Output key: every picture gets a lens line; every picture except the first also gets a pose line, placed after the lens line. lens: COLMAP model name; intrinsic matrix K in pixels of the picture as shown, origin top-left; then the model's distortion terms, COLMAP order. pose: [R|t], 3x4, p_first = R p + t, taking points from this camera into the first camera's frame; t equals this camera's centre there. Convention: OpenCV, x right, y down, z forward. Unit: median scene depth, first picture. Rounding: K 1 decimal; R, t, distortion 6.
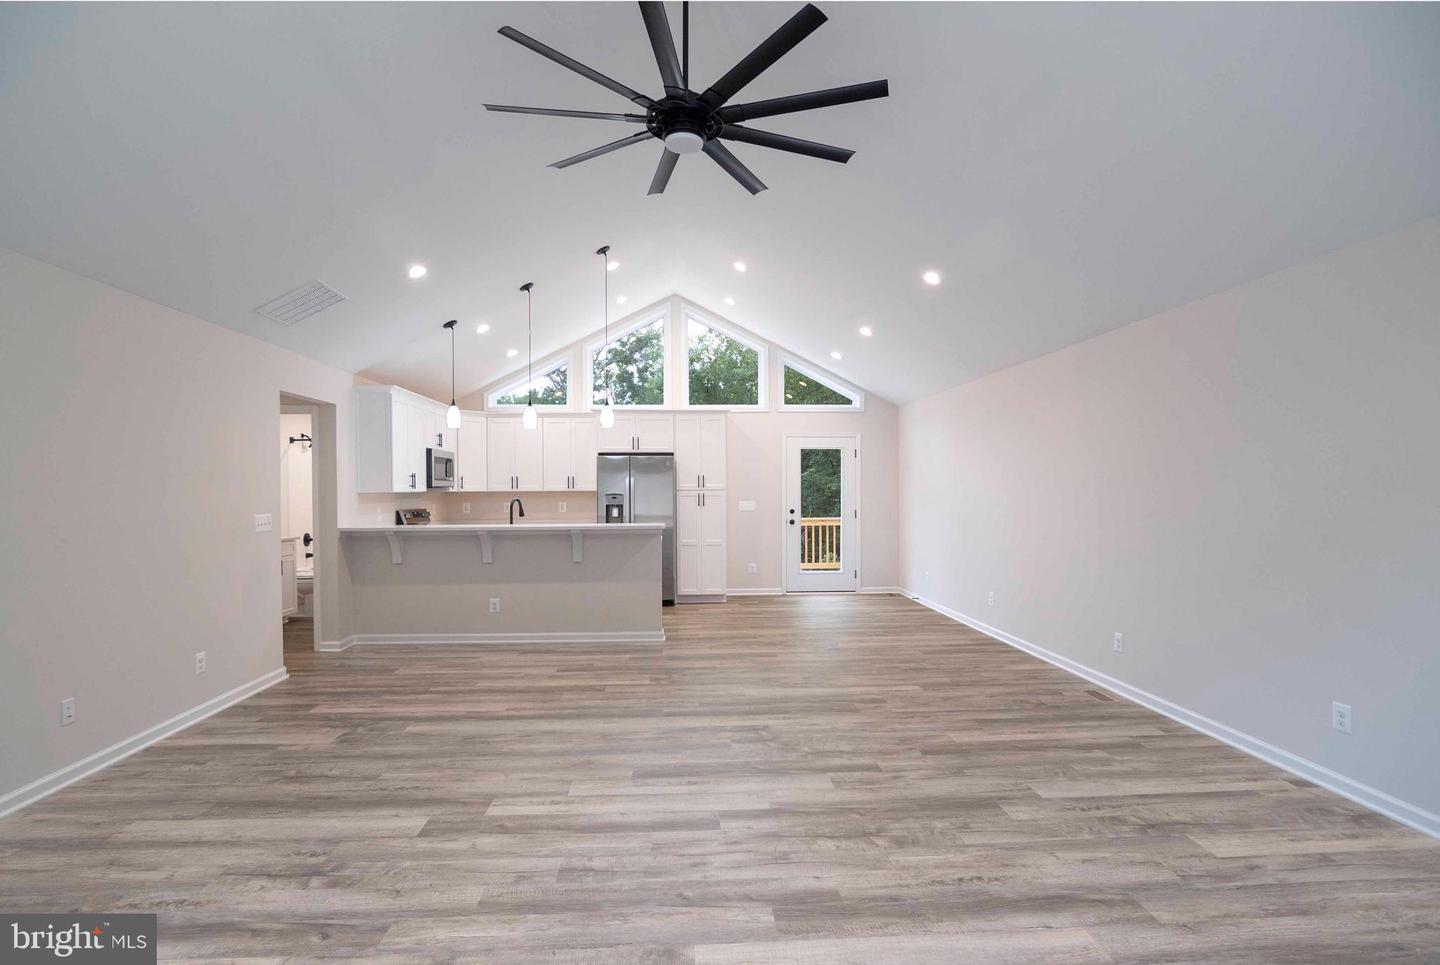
lens RADIAL K [[698.2, 0, 714.4], [0, 698.2, 489.3], [0, 0, 1]] dist [-0.020711, -0.000080]
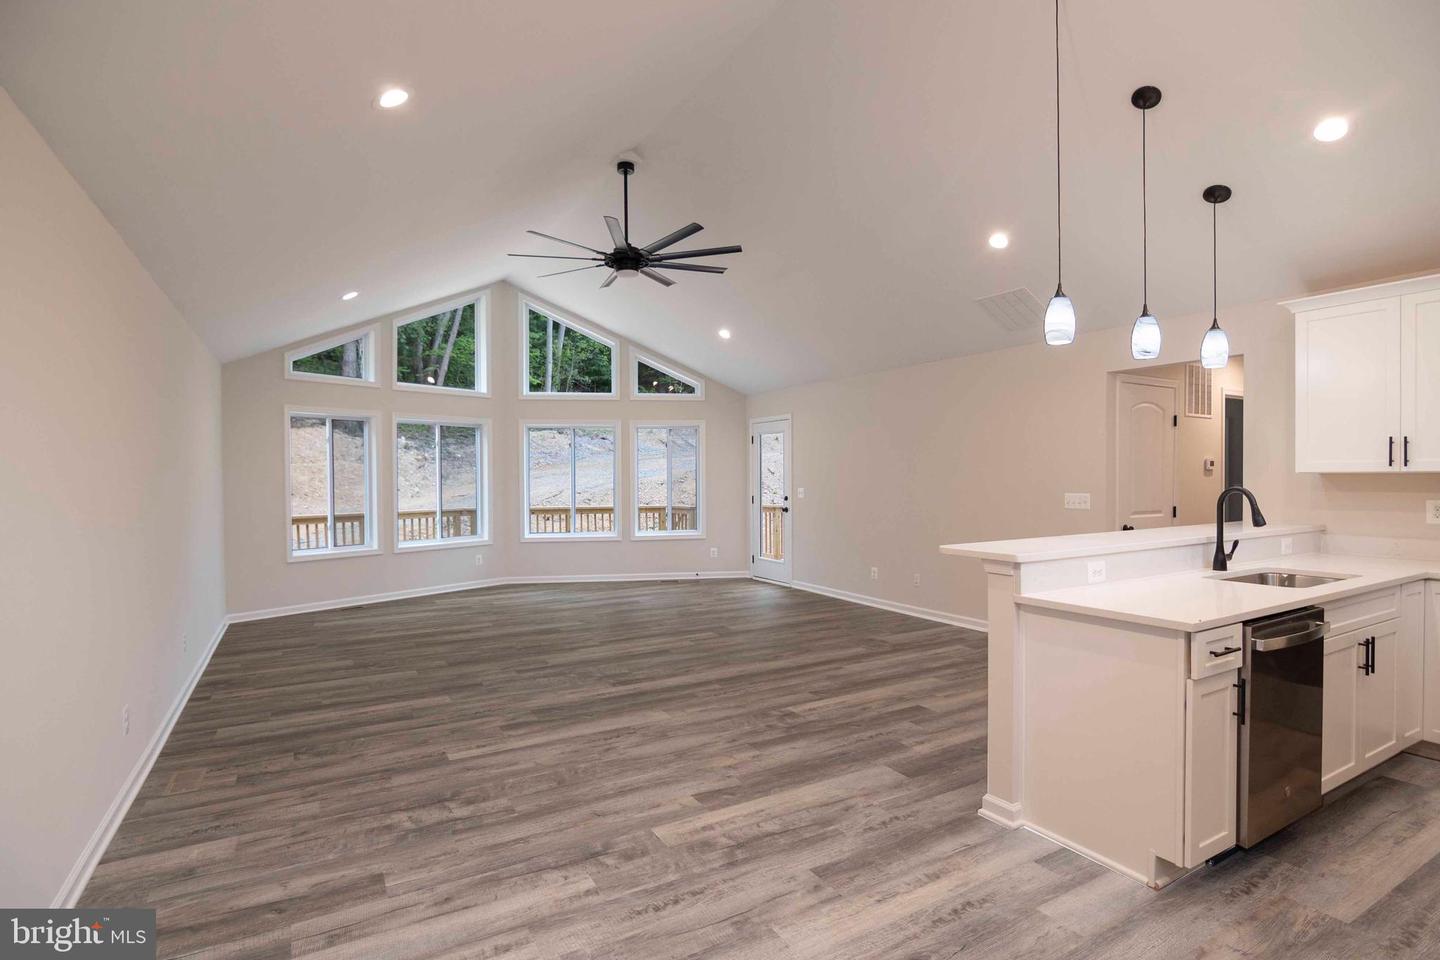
lens RADIAL K [[698.2, 0, 714.4], [0, 698.2, 486.8], [0, 0, 1]] dist [-0.020711, -0.000080]
pose [[-0.890796, 0.015038, -0.454155, 0.403900], [0.010138, 0.999861, 0.013222, 0.001100], [0.454291, 0.007174, -0.890824, 1.913138]]
